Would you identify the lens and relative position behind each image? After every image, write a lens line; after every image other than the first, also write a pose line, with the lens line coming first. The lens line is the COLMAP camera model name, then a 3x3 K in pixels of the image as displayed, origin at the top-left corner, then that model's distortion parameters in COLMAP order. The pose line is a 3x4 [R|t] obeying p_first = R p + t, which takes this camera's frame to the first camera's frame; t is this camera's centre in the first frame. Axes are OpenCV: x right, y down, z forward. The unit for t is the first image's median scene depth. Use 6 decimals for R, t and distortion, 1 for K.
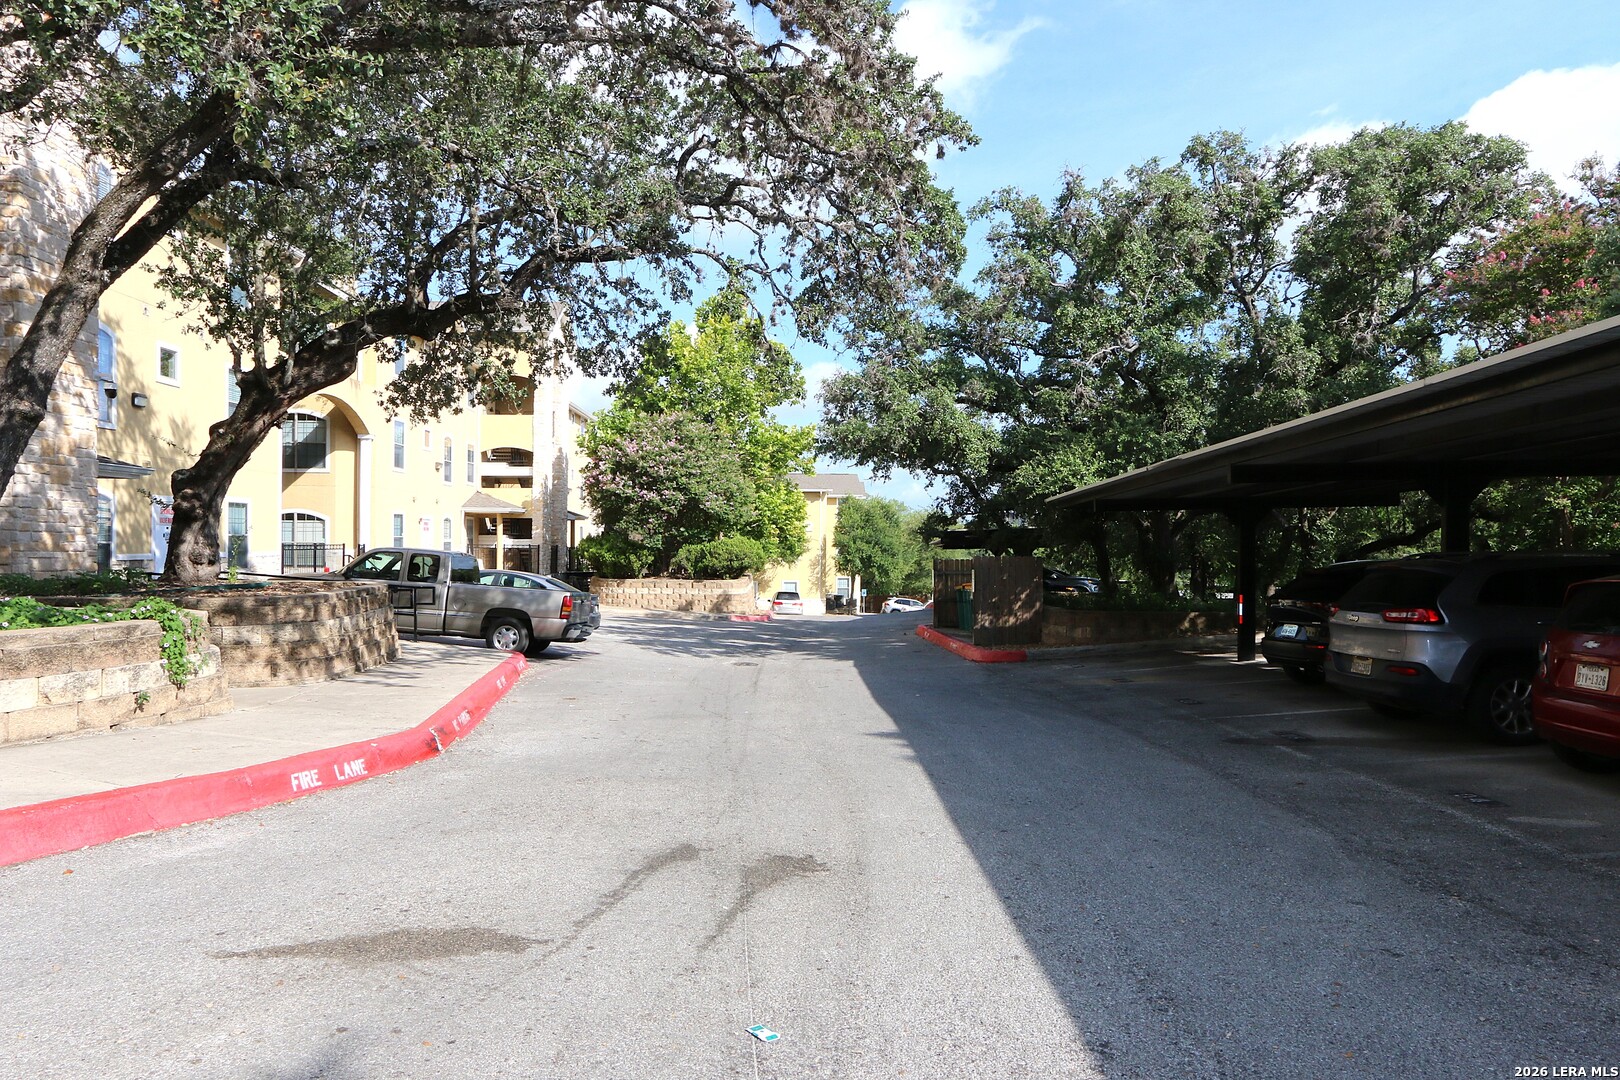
lens RADIAL K [[1053.6, 0, 806.9], [0, 1053.6, 539.5], [0, 0, 1]] dist [-0.006540, 0.003391]
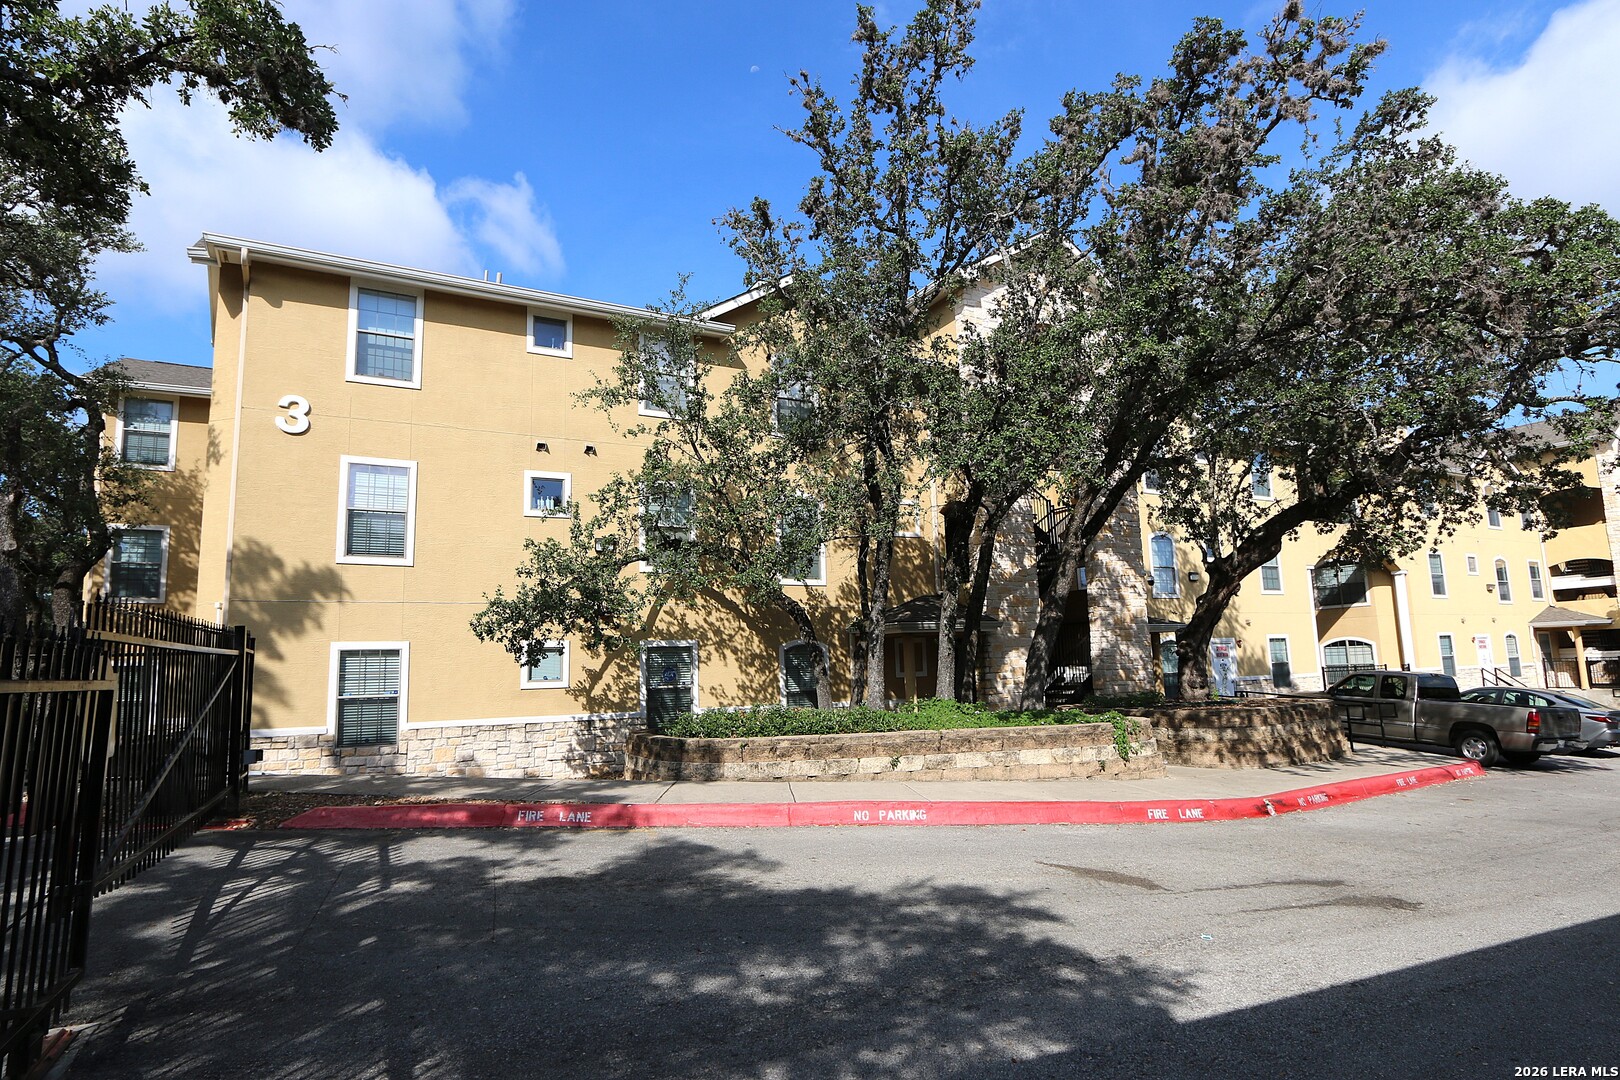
lens RADIAL K [[867.3, 0, 810.2], [0, 867.3, 541.6], [0, 0, 1]] dist [-0.007749, 0.003181]
pose [[0.473824, -0.152921, -0.867241, 0.294109], [0.036632, 0.987377, -0.154090, -0.013653], [0.879857, 0.041243, 0.473445, -0.125249]]
